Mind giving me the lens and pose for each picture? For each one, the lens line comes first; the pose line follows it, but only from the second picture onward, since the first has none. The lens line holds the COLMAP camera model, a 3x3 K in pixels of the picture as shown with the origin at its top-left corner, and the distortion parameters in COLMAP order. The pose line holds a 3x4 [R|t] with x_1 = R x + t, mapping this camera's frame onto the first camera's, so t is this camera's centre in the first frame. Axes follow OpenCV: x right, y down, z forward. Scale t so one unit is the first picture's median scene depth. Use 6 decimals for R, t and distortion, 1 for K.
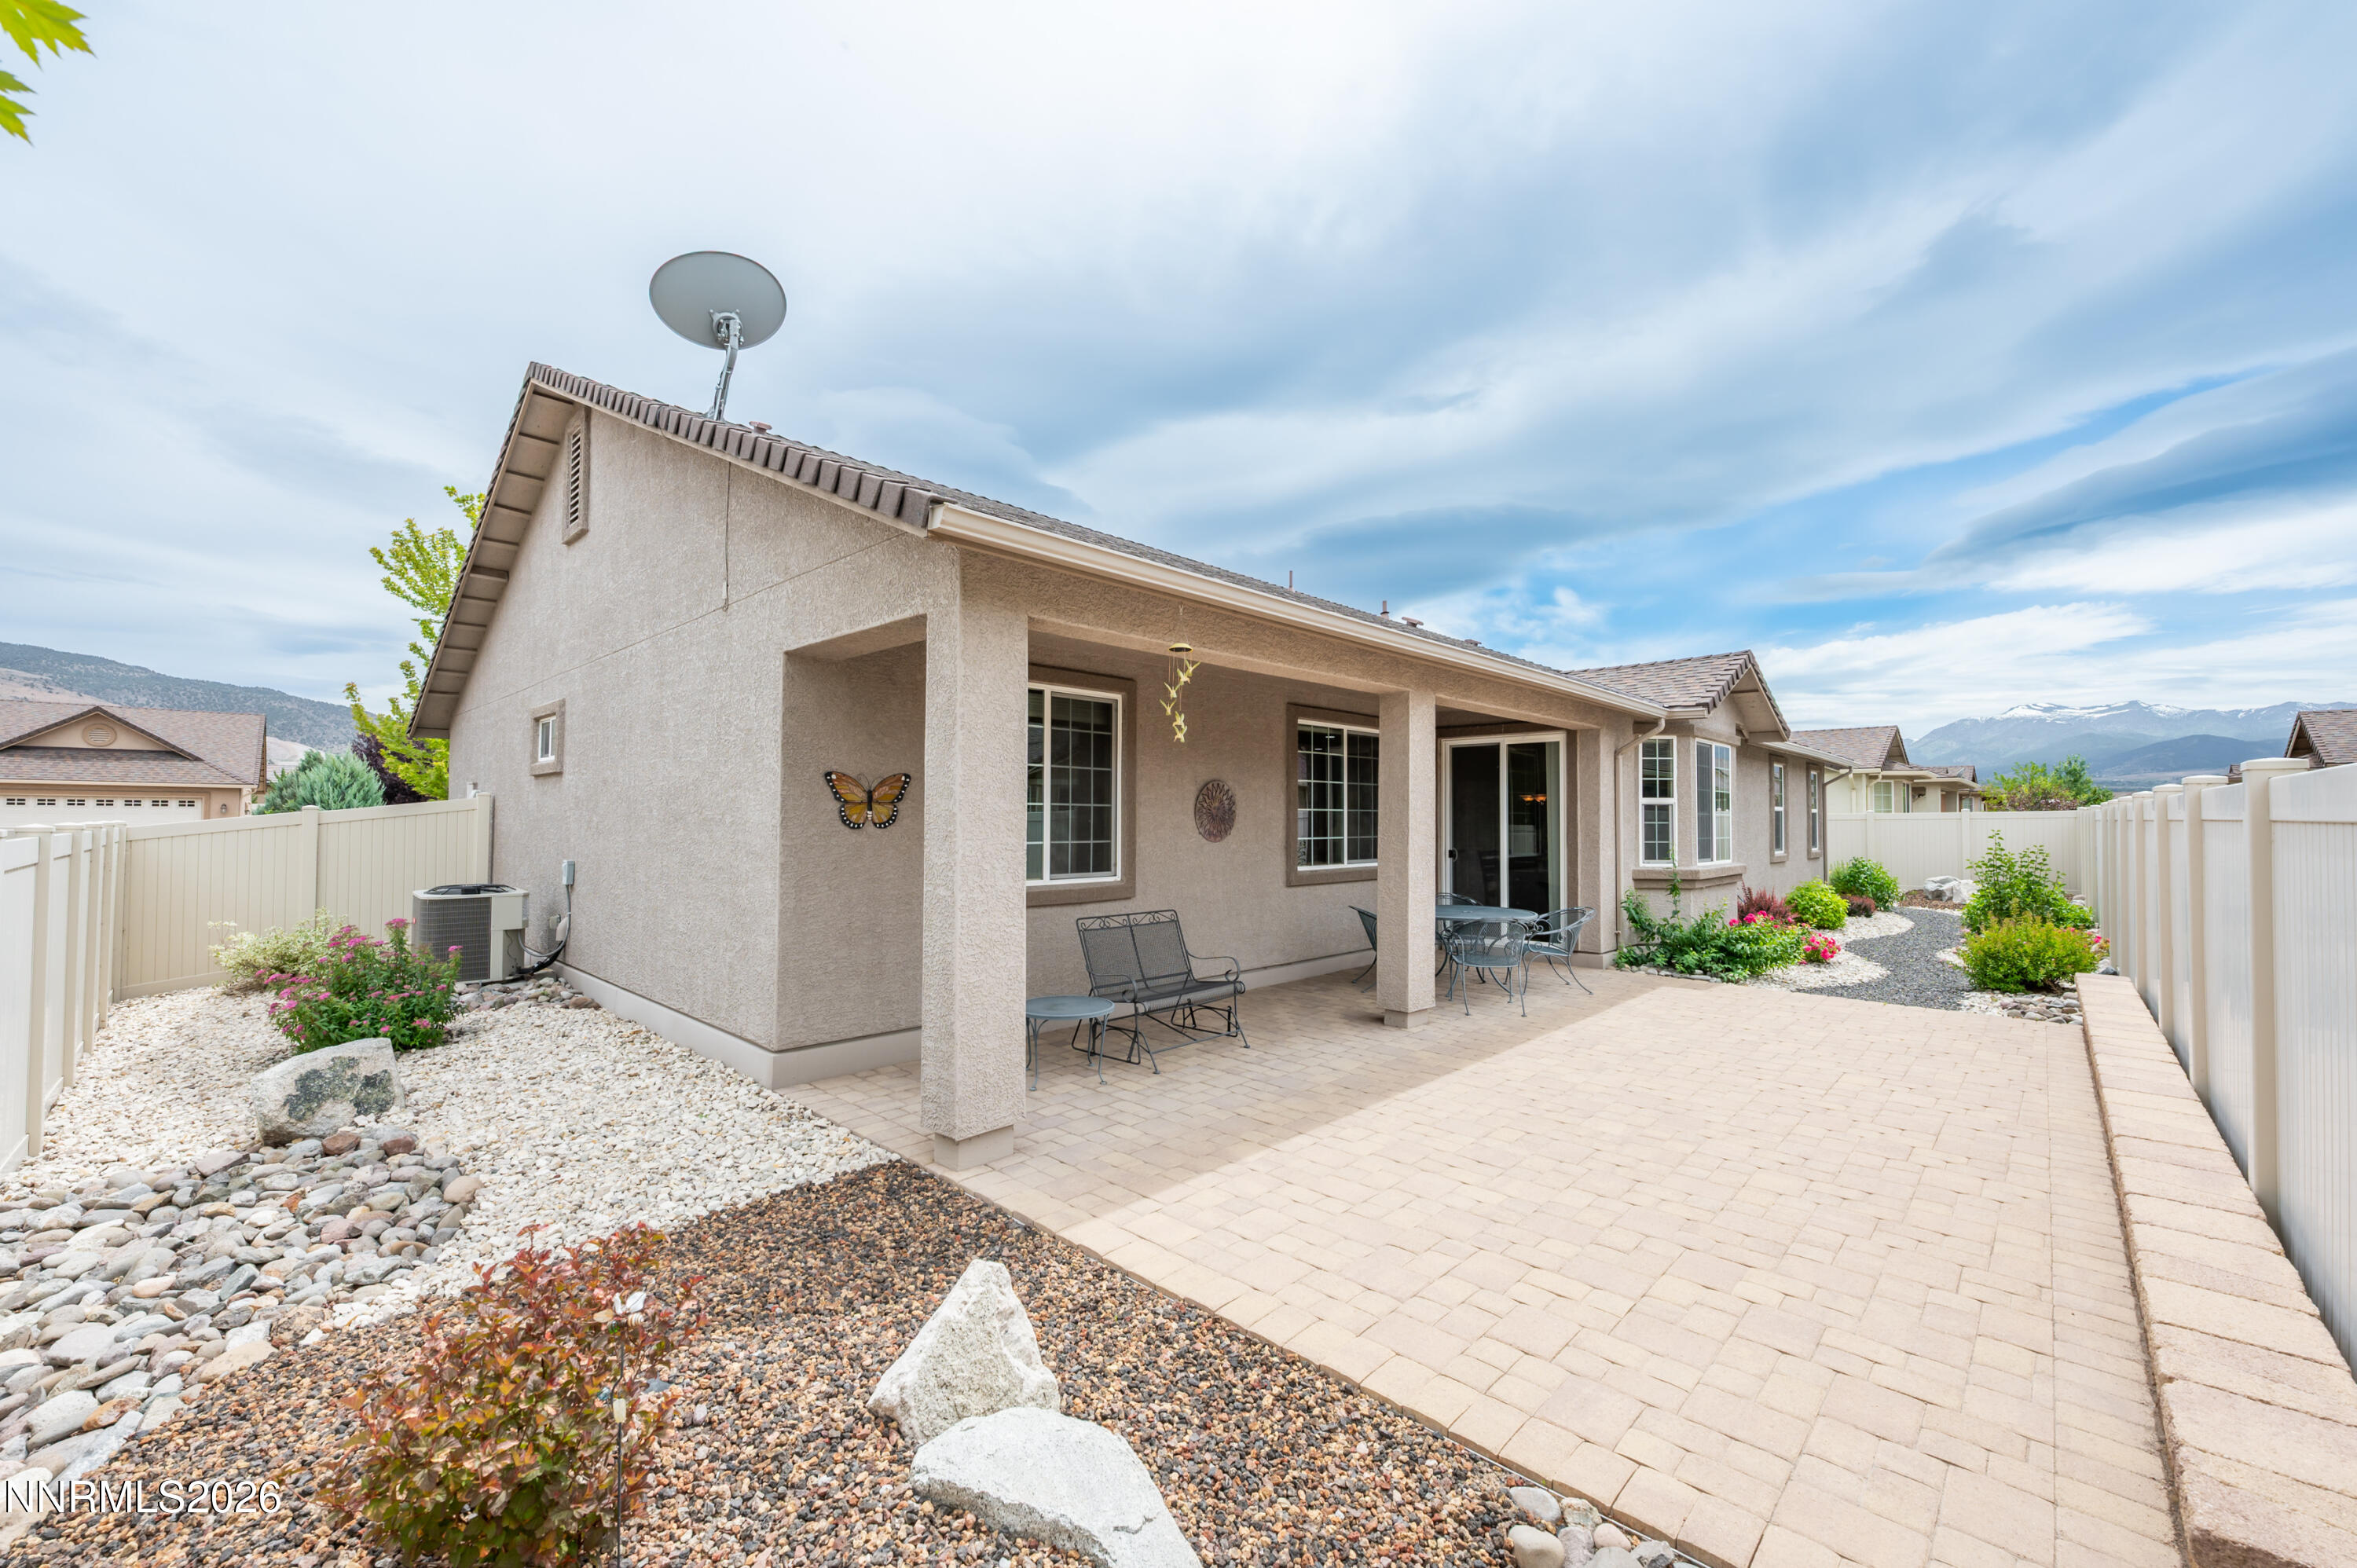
lens RADIAL K [[957.3, 0, 1173.7], [0, 957.3, 796.5], [0, 0, 1]] dist [0.000264, 0.000095]
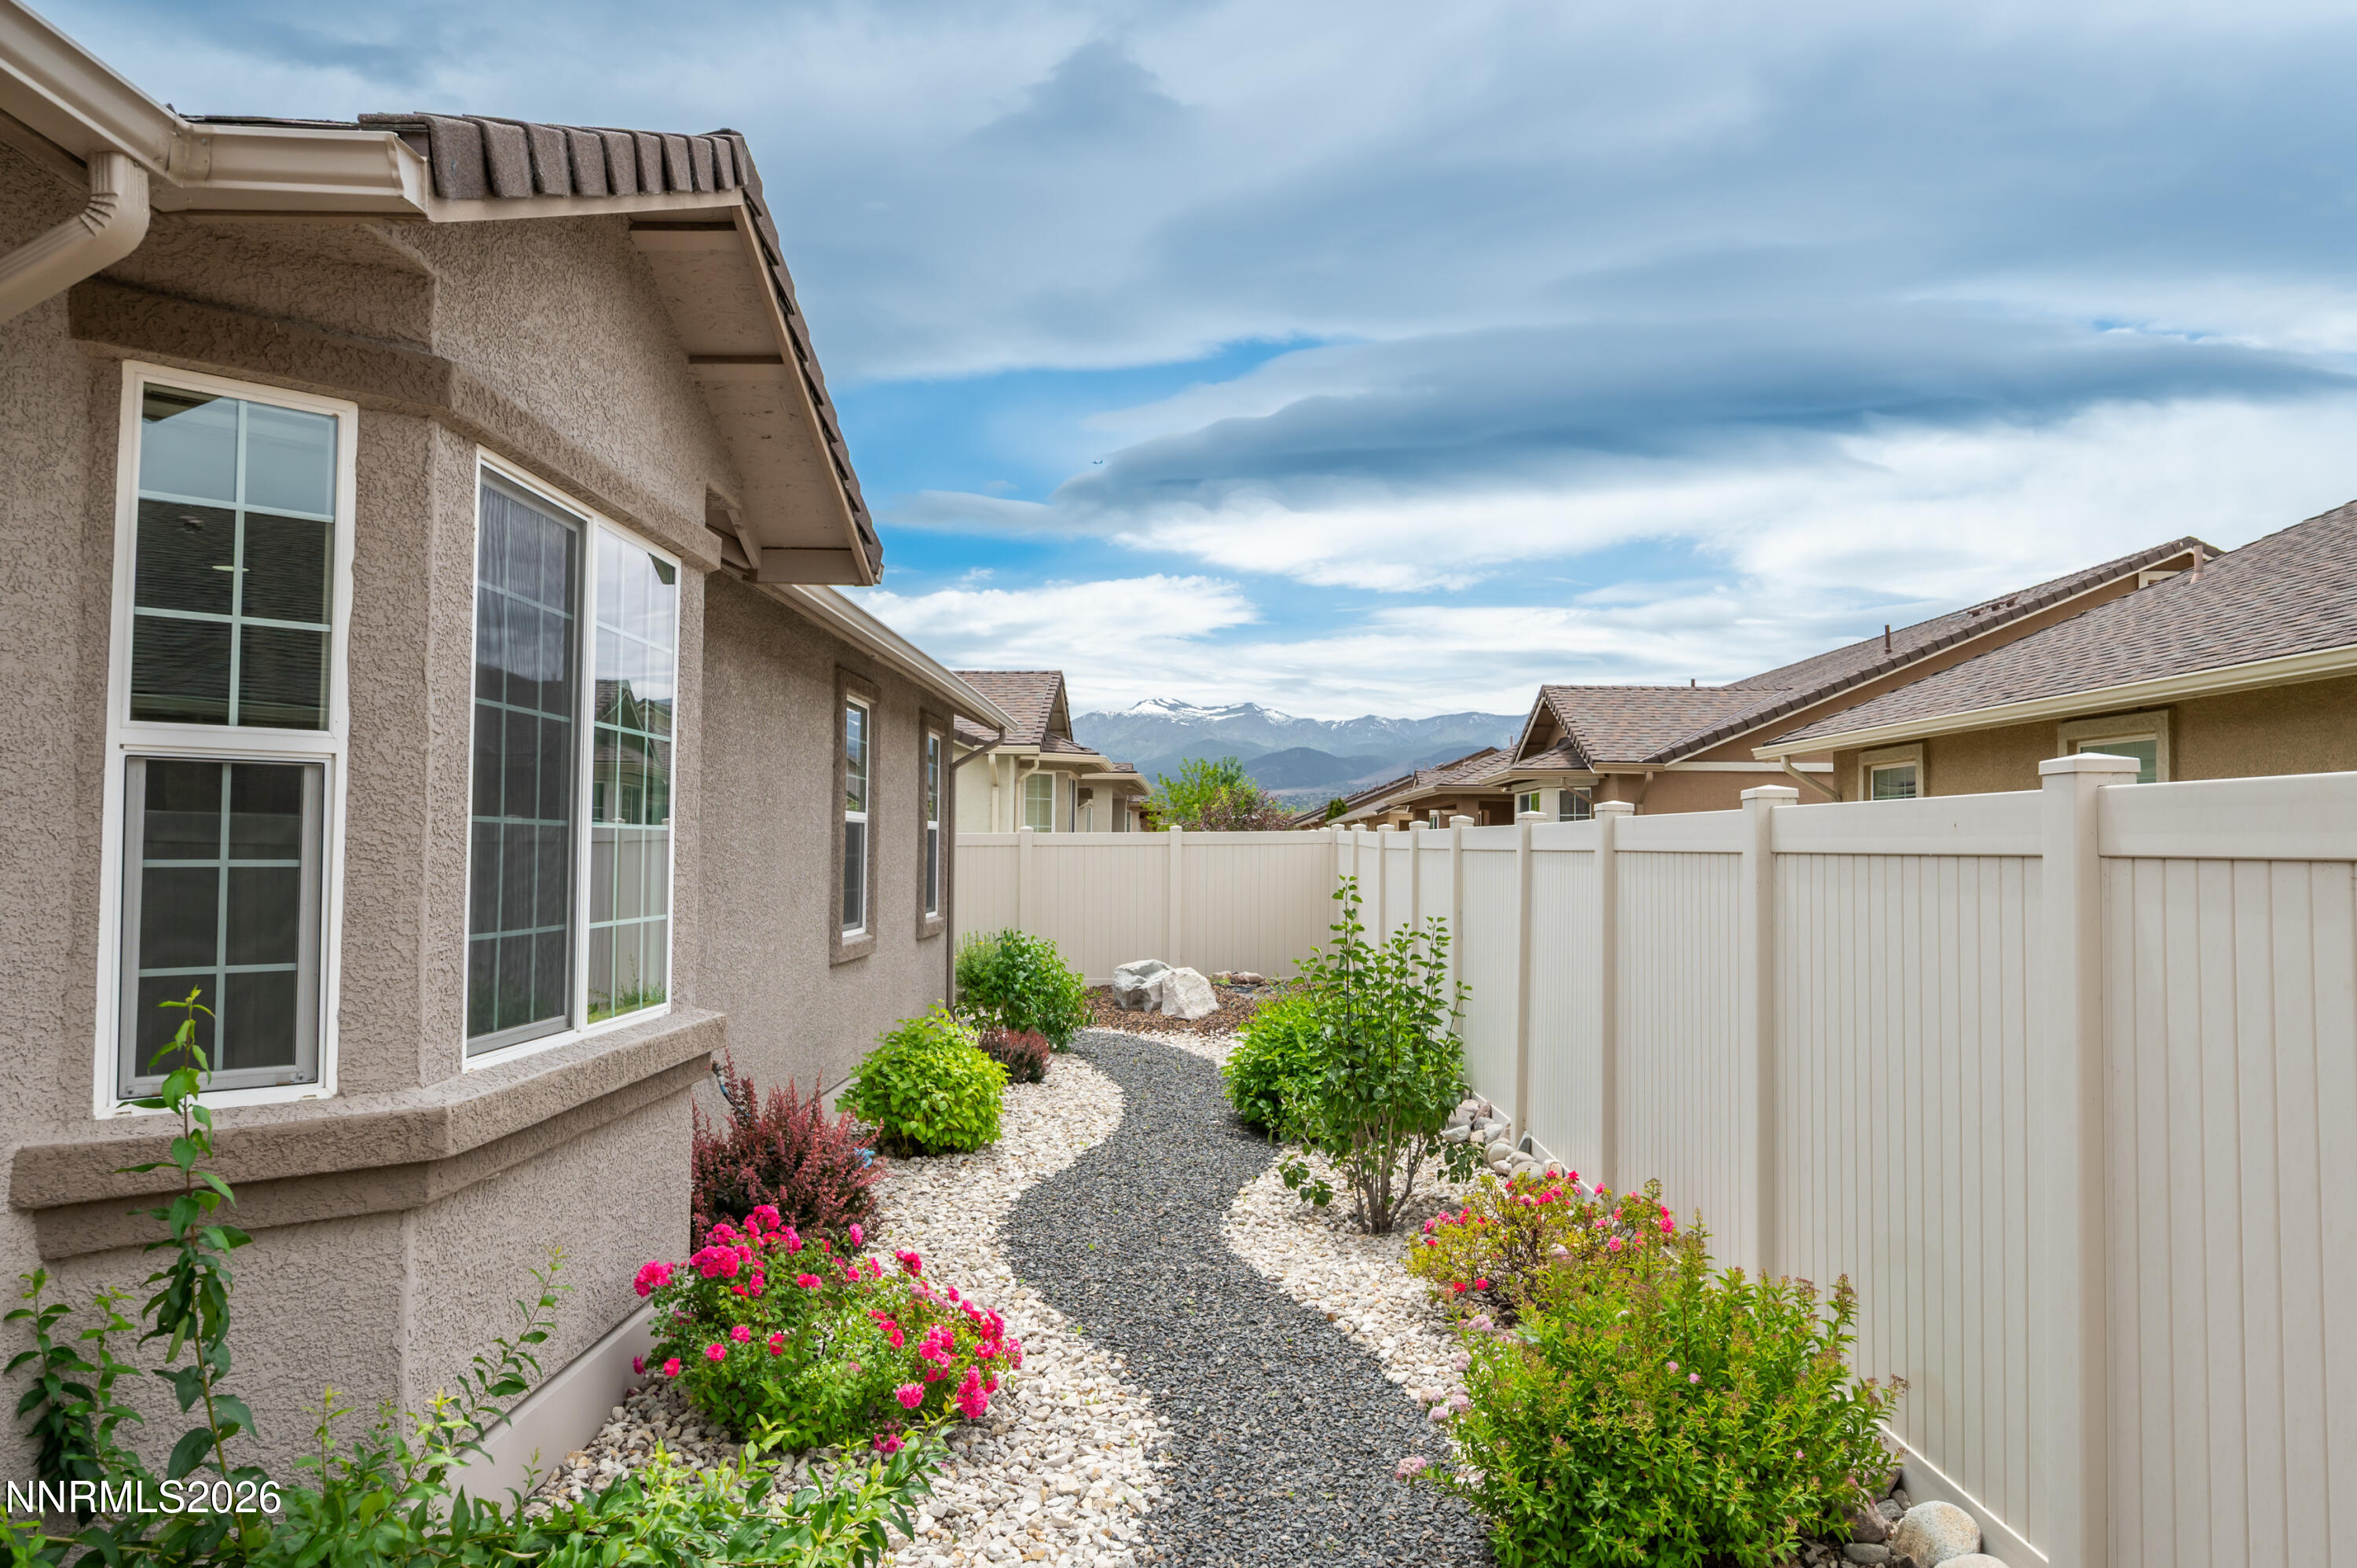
lens RADIAL K [[1624.0, 0, 1178.5], [0, 1624.0, 784.0], [0, 0, 1]] dist [0.002102, 0.000143]
pose [[0.734323, 0.029029, 0.678179, 0.237719], [-0.020789, 0.999578, -0.020275, 0.008326], [-0.678482, 0.000790, 0.734617, 0.362642]]
